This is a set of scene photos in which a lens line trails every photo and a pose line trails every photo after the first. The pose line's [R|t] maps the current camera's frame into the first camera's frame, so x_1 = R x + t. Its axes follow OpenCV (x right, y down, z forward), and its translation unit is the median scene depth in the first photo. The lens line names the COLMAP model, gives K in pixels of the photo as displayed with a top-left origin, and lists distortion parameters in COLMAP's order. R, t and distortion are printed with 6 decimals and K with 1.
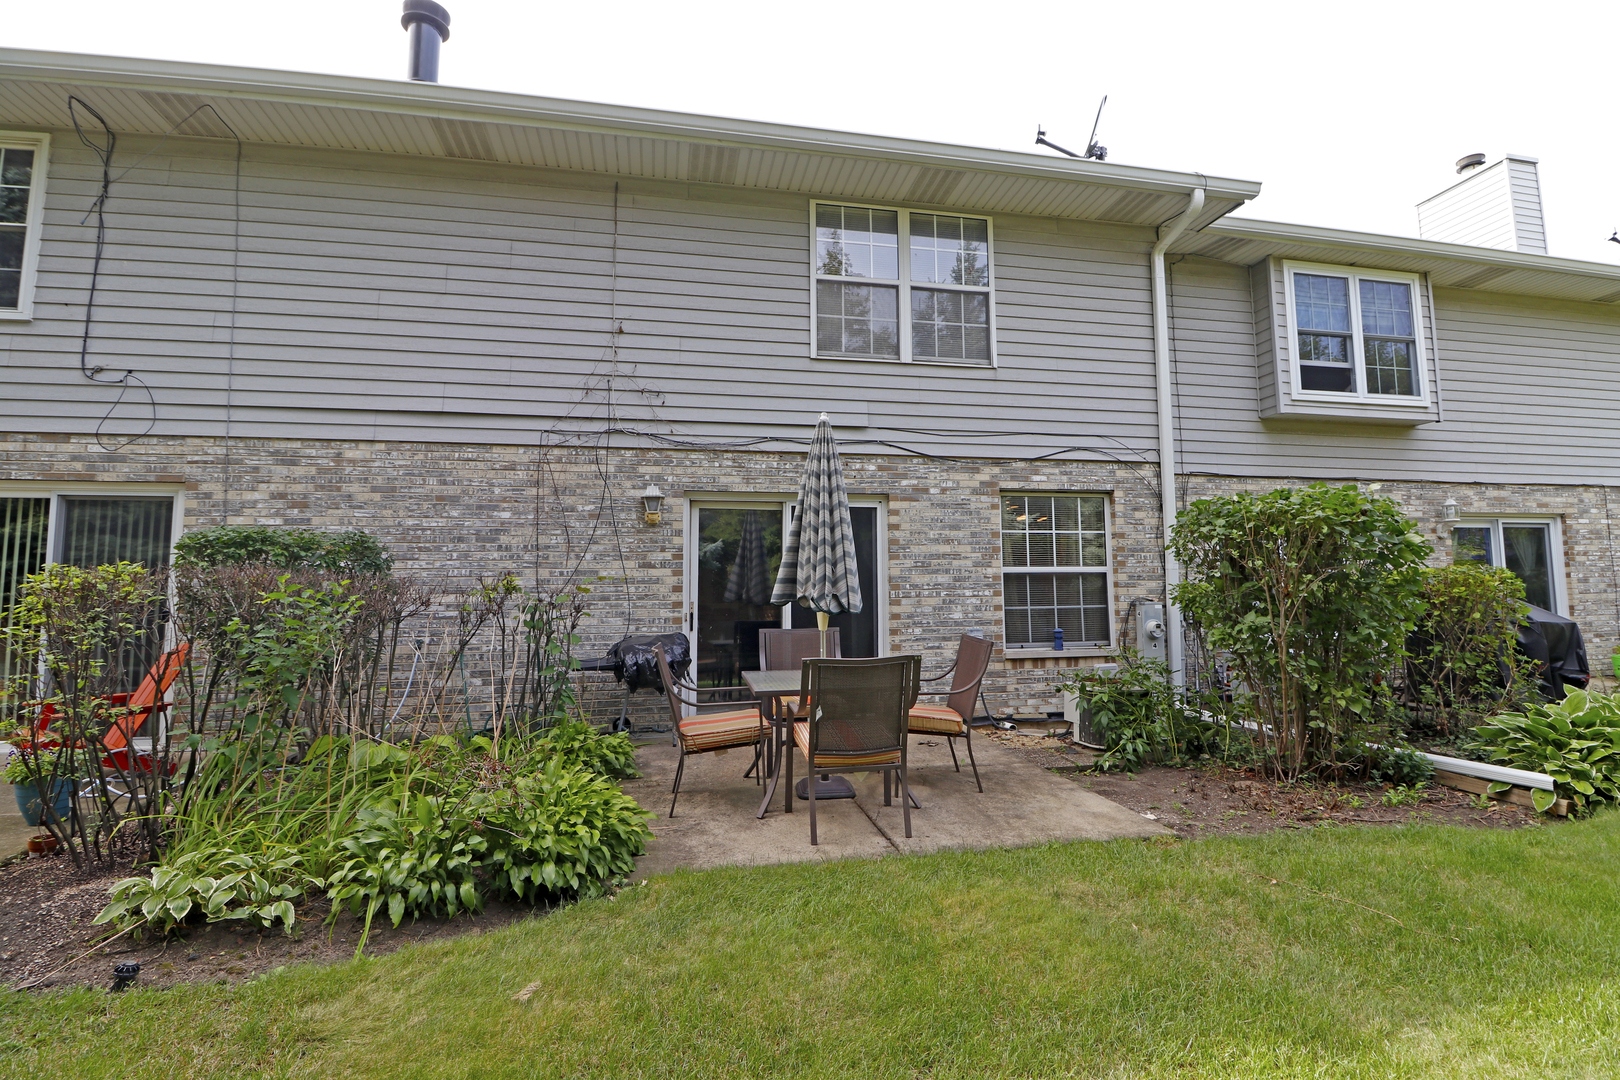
lens RADIAL K [[743.4, 0, 809.7], [0, 743.4, 529.5], [0, 0, 1]] dist [0.000607, -0.013760]
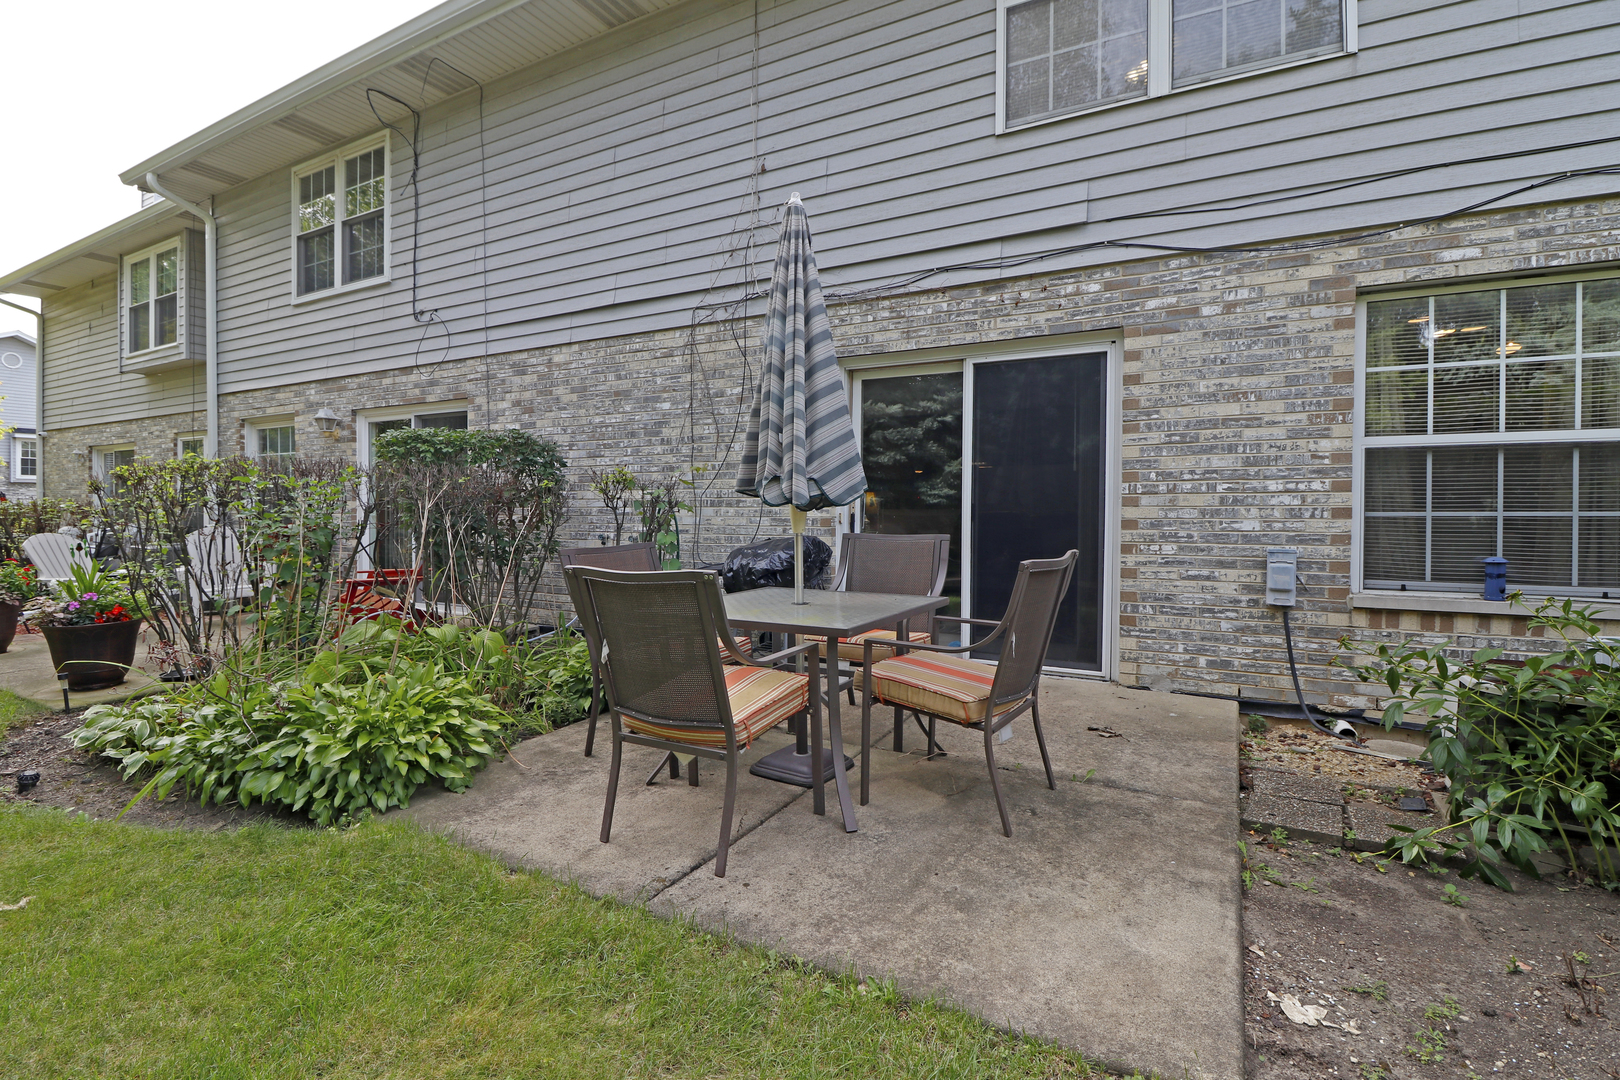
lens RADIAL K [[757.2, 0, 812.9], [0, 757.2, 526.0], [0, 0, 1]] dist [0.002086, -0.015639]
pose [[0.767217, 0.023312, -0.640964, 0.333344], [0.046563, 0.994678, 0.091911, 0.049868], [0.639696, -0.100361, 0.762048, 0.360108]]
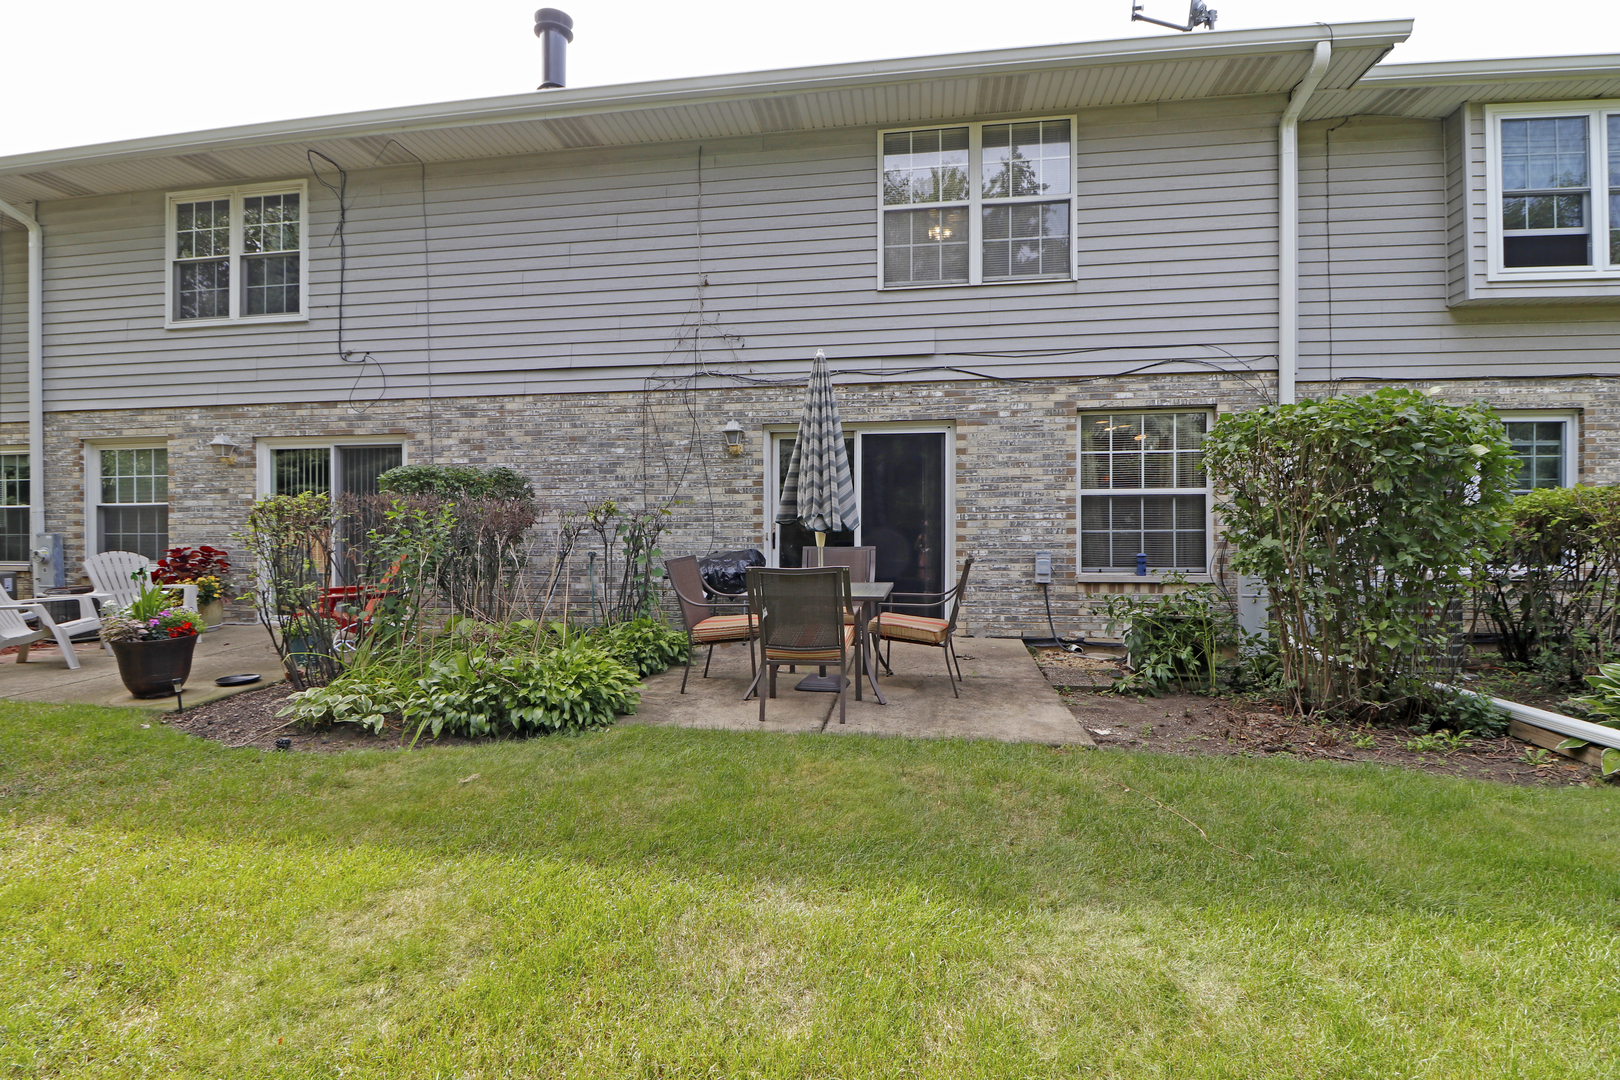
lens RADIAL K [[743.4, 0, 809.7], [0, 743.4, 529.5], [0, 0, 1]] dist [0.000607, -0.013760]
pose [[0.942261, 0.007177, -0.334802, 0.275166], [0.025610, 0.995298, 0.093414, 0.002923], [0.333899, -0.096595, 0.937647, -0.041936]]
